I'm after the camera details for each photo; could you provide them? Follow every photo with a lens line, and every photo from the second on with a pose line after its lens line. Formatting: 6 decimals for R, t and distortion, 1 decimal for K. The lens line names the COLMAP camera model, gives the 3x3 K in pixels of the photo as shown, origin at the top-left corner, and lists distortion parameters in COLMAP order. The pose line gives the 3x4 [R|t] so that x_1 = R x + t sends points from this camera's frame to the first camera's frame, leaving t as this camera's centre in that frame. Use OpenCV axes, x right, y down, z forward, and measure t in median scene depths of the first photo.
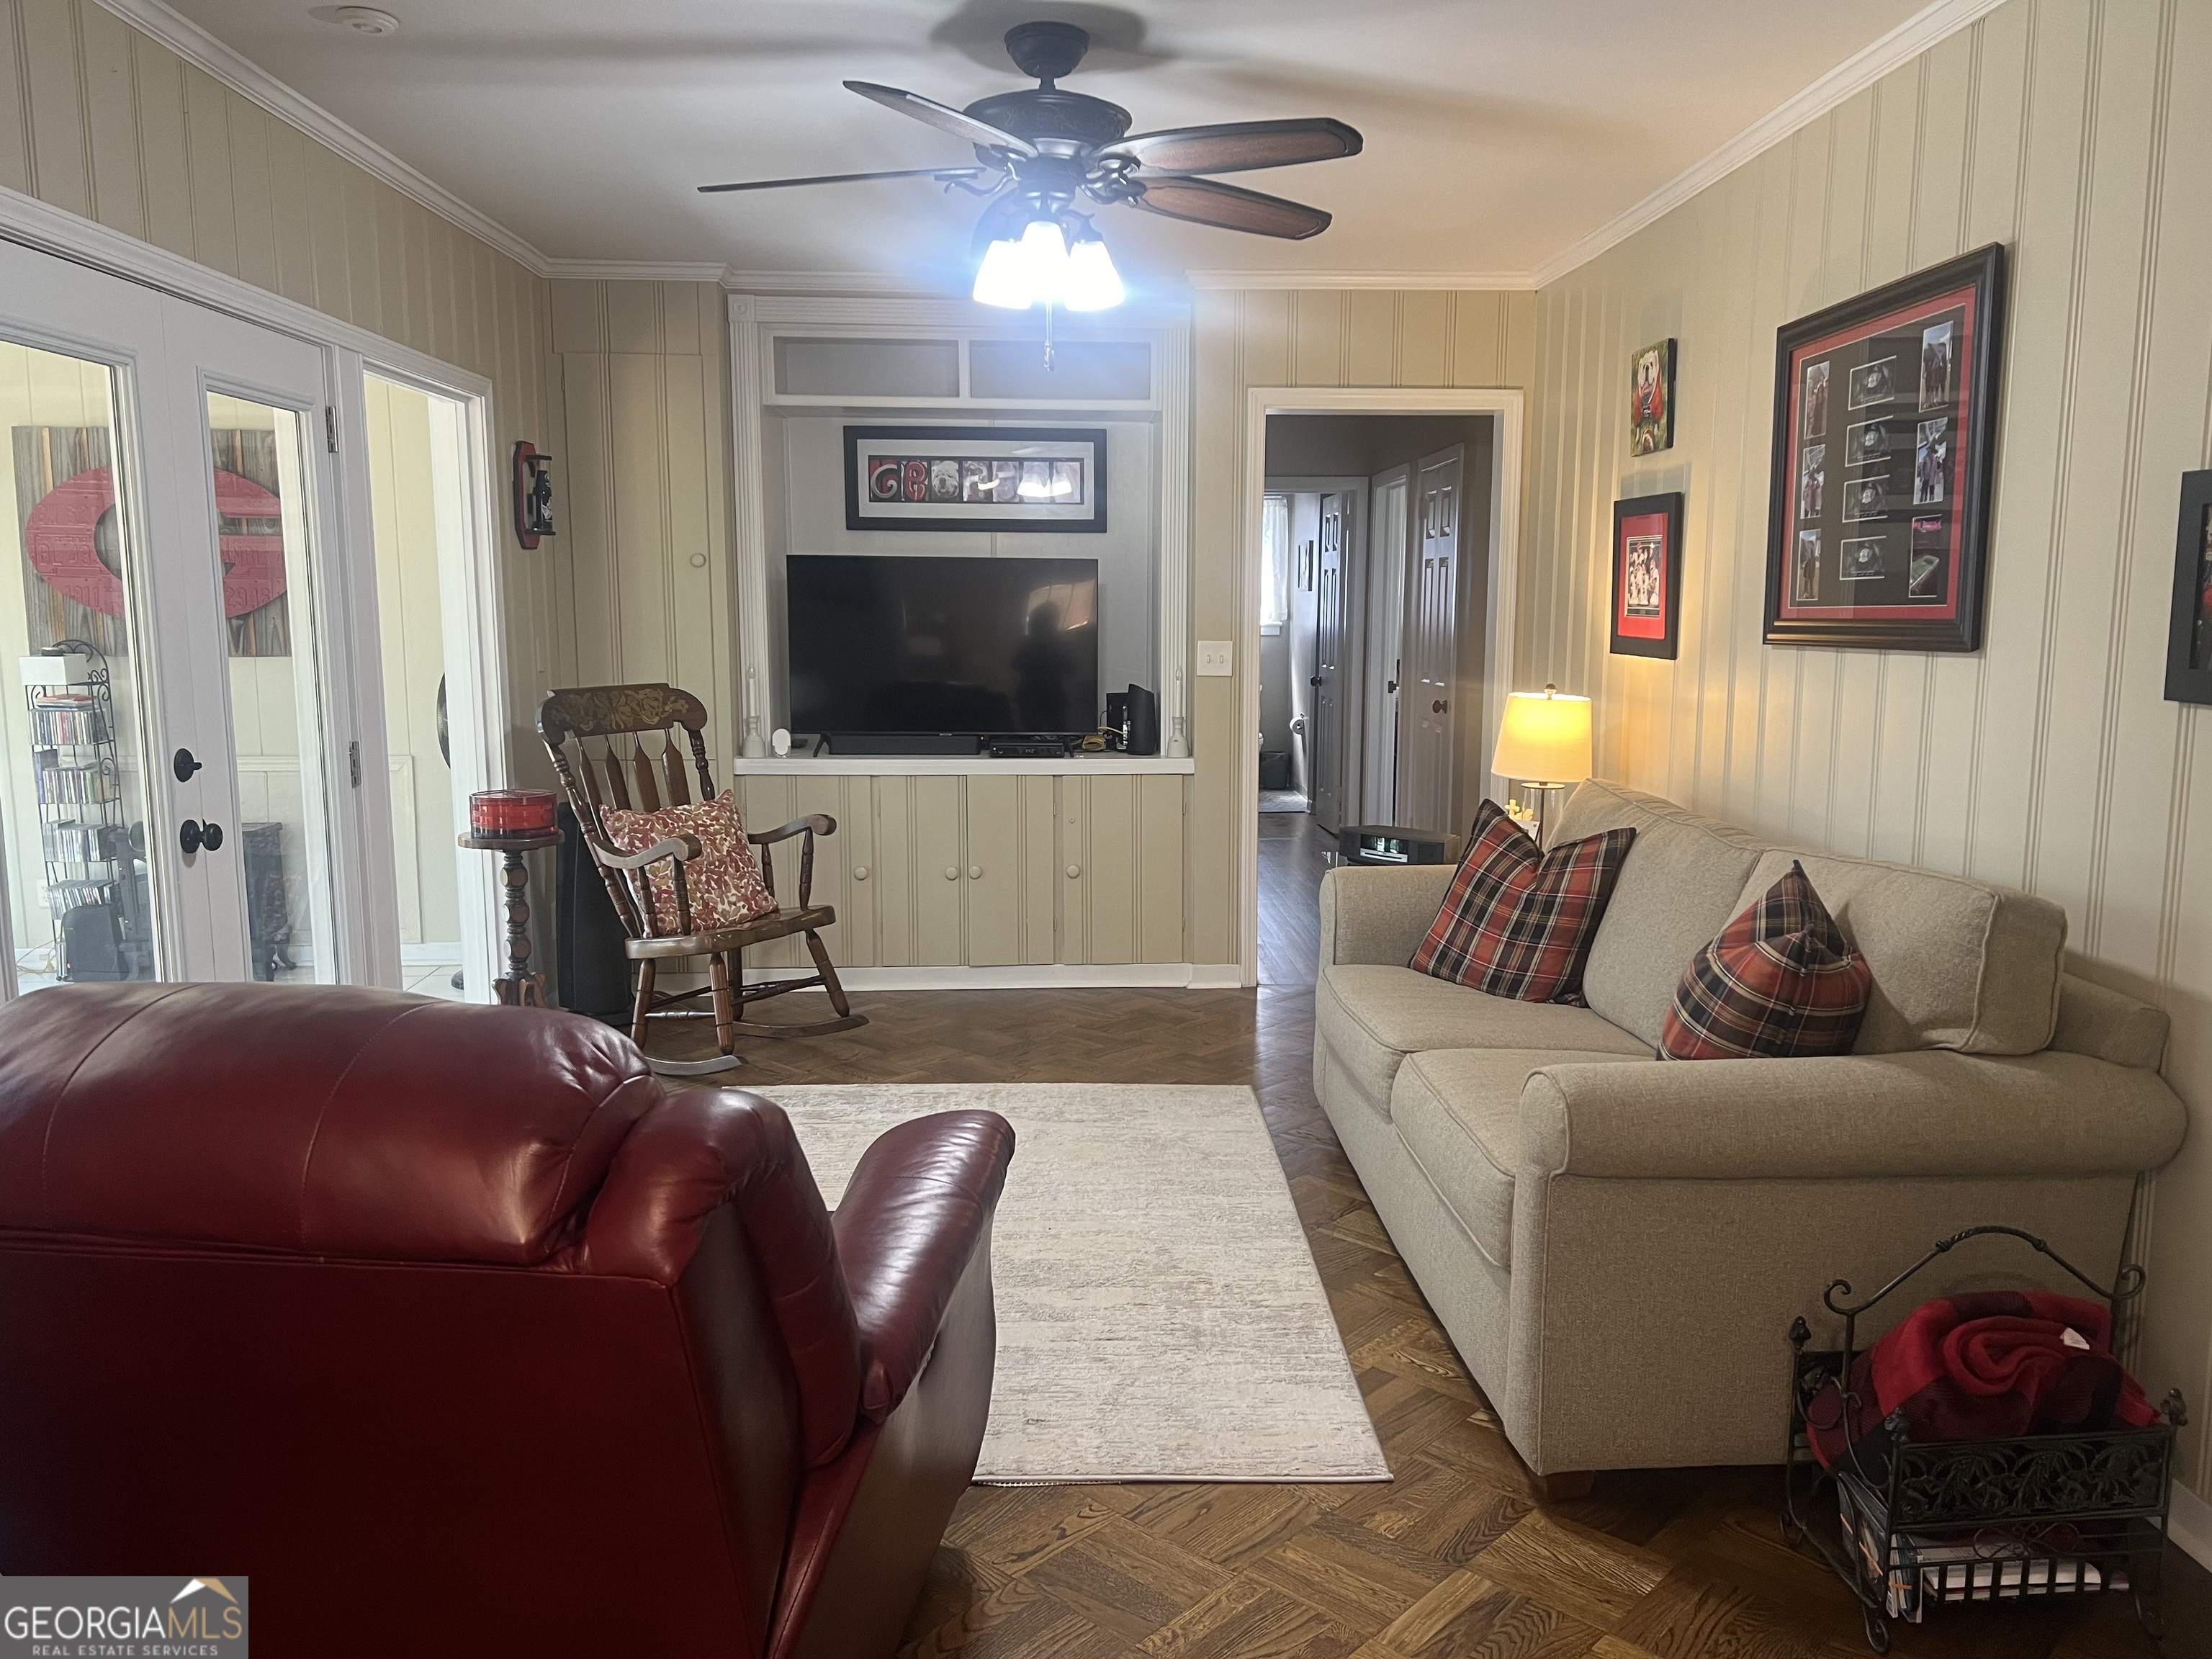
lens RADIAL K [[1665.6, 0, 1159.8], [0, 1665.6, 832.8], [0, 0, 1]] dist [0.073616, -0.084730]
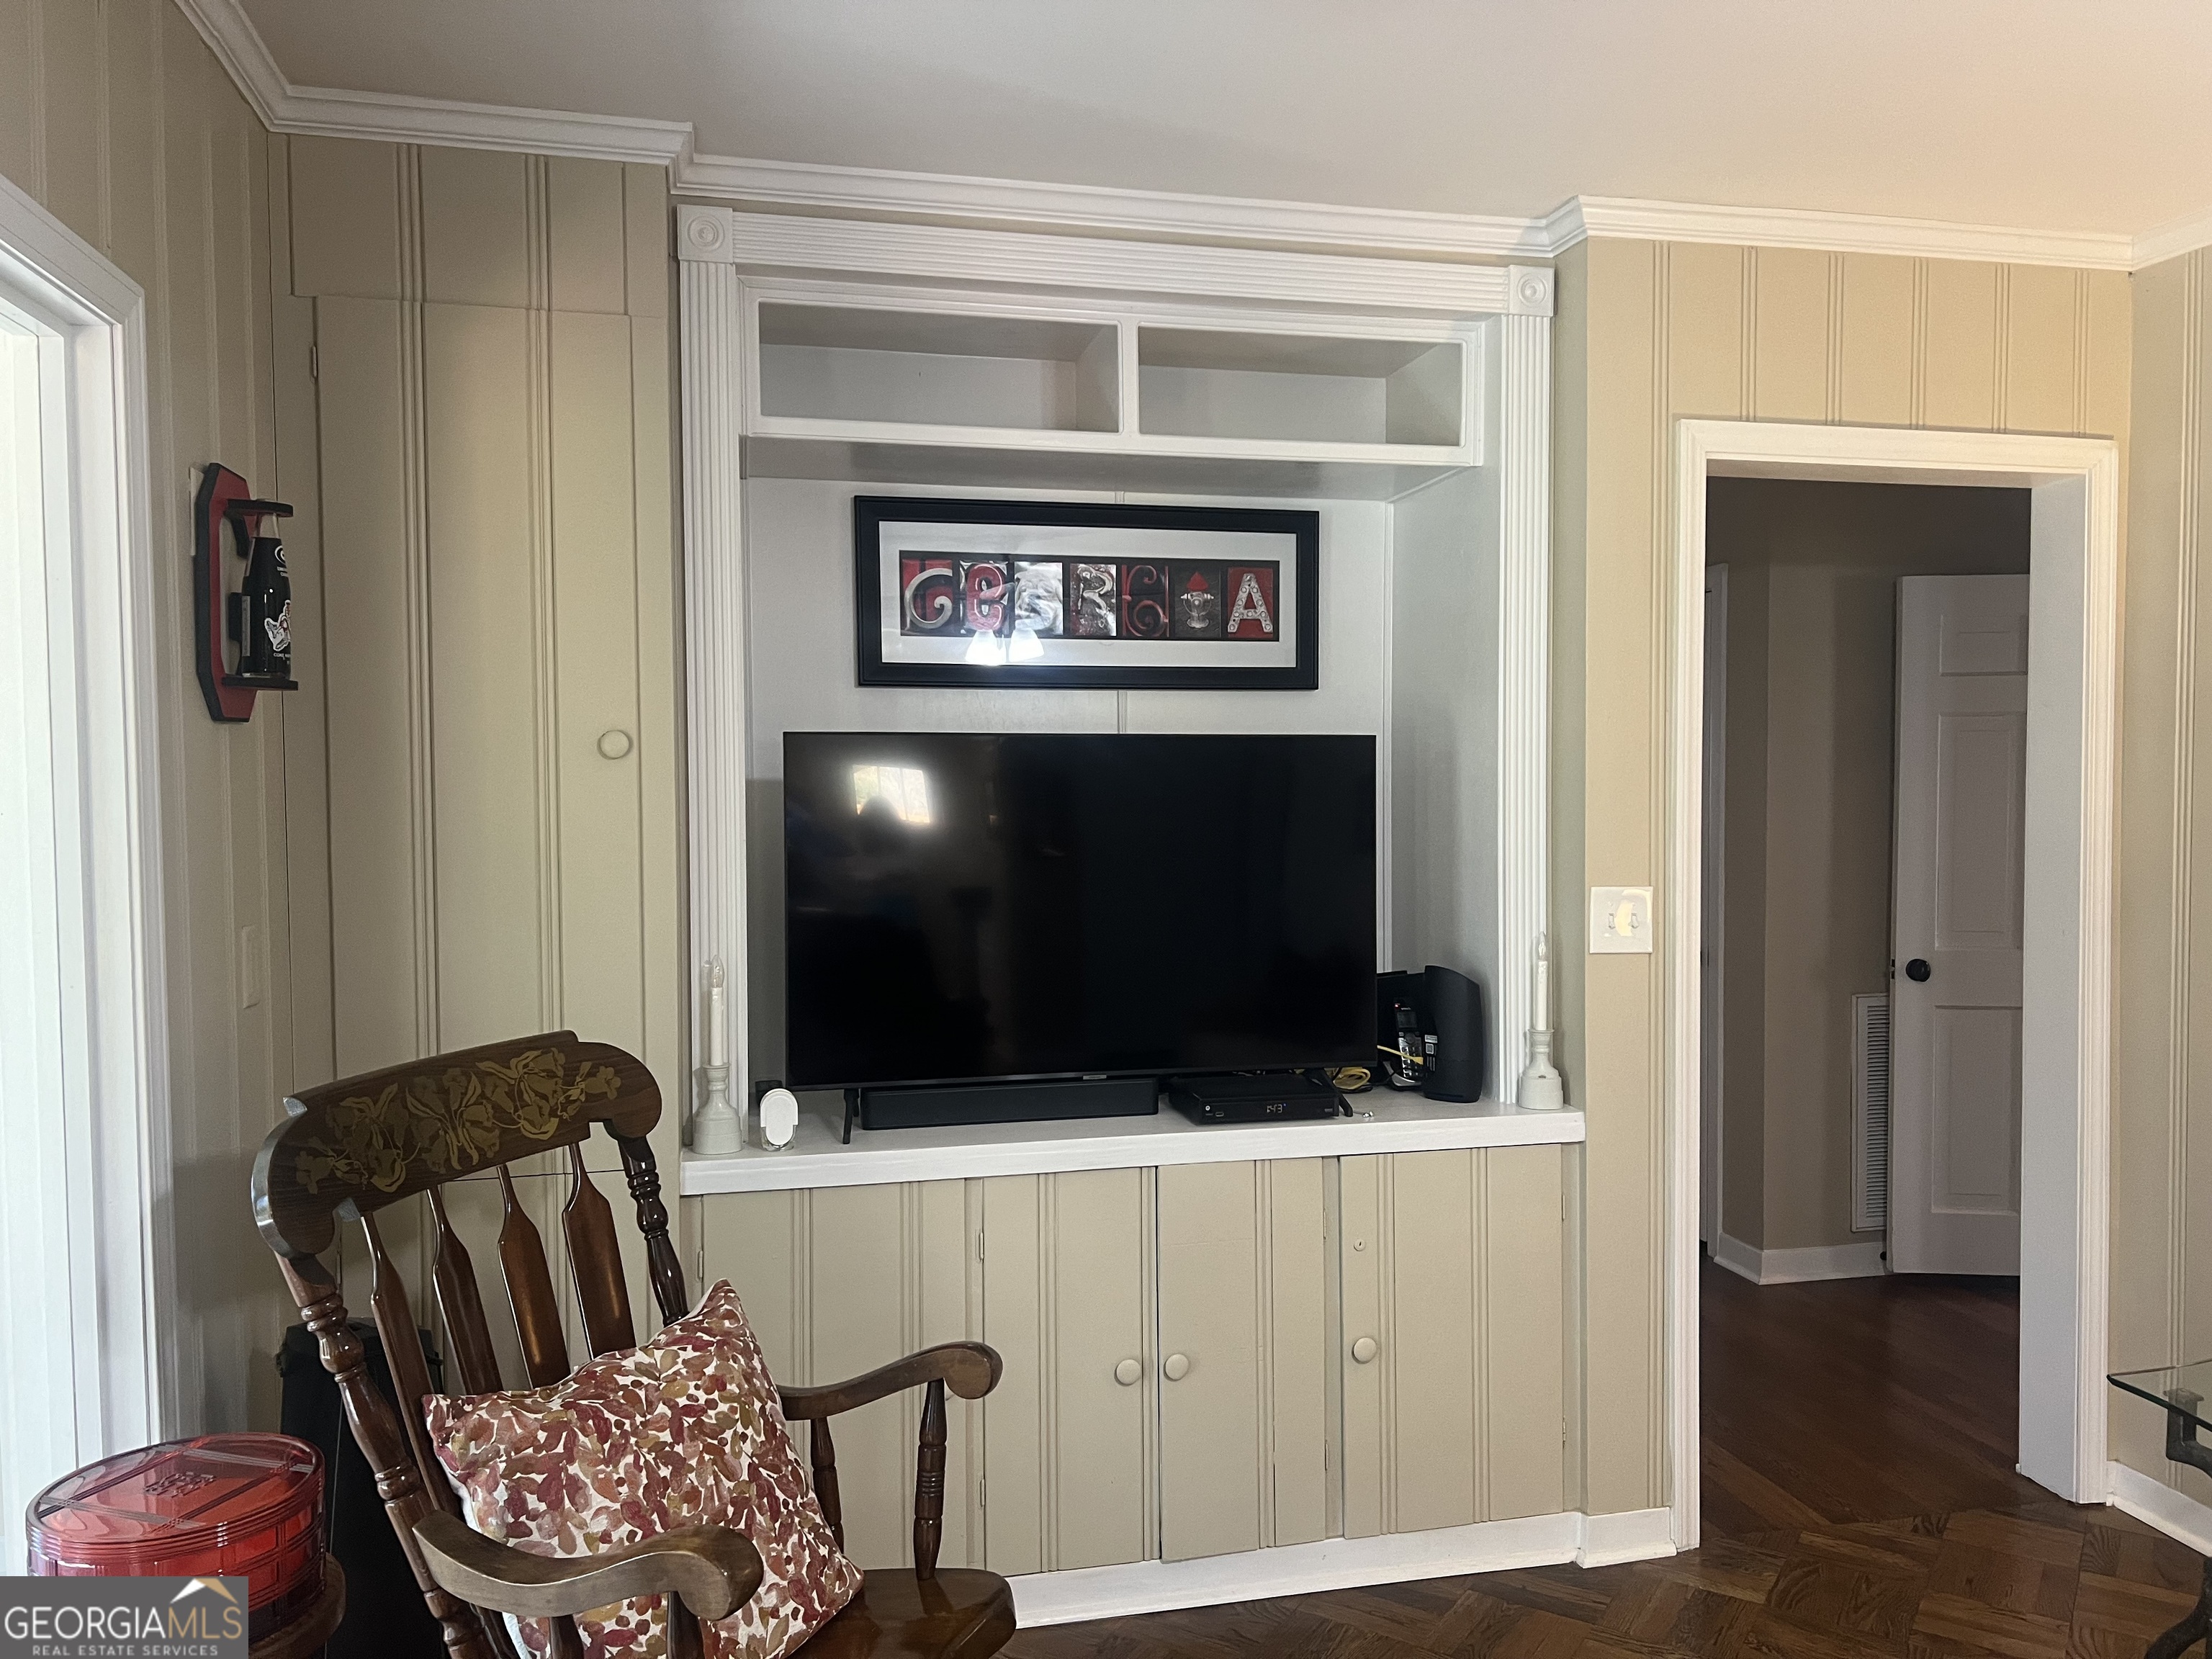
lens RADIAL K [[1665.6, 0, 1158.3], [0, 1665.6, 841.8], [0, 0, 1]] dist [0.073616, -0.084730]
pose [[0.985322, -0.014485, 0.170091, -0.206259], [0.031383, 0.994781, -0.097085, -0.085544], [-0.167797, 0.100998, 0.980634, 0.519747]]
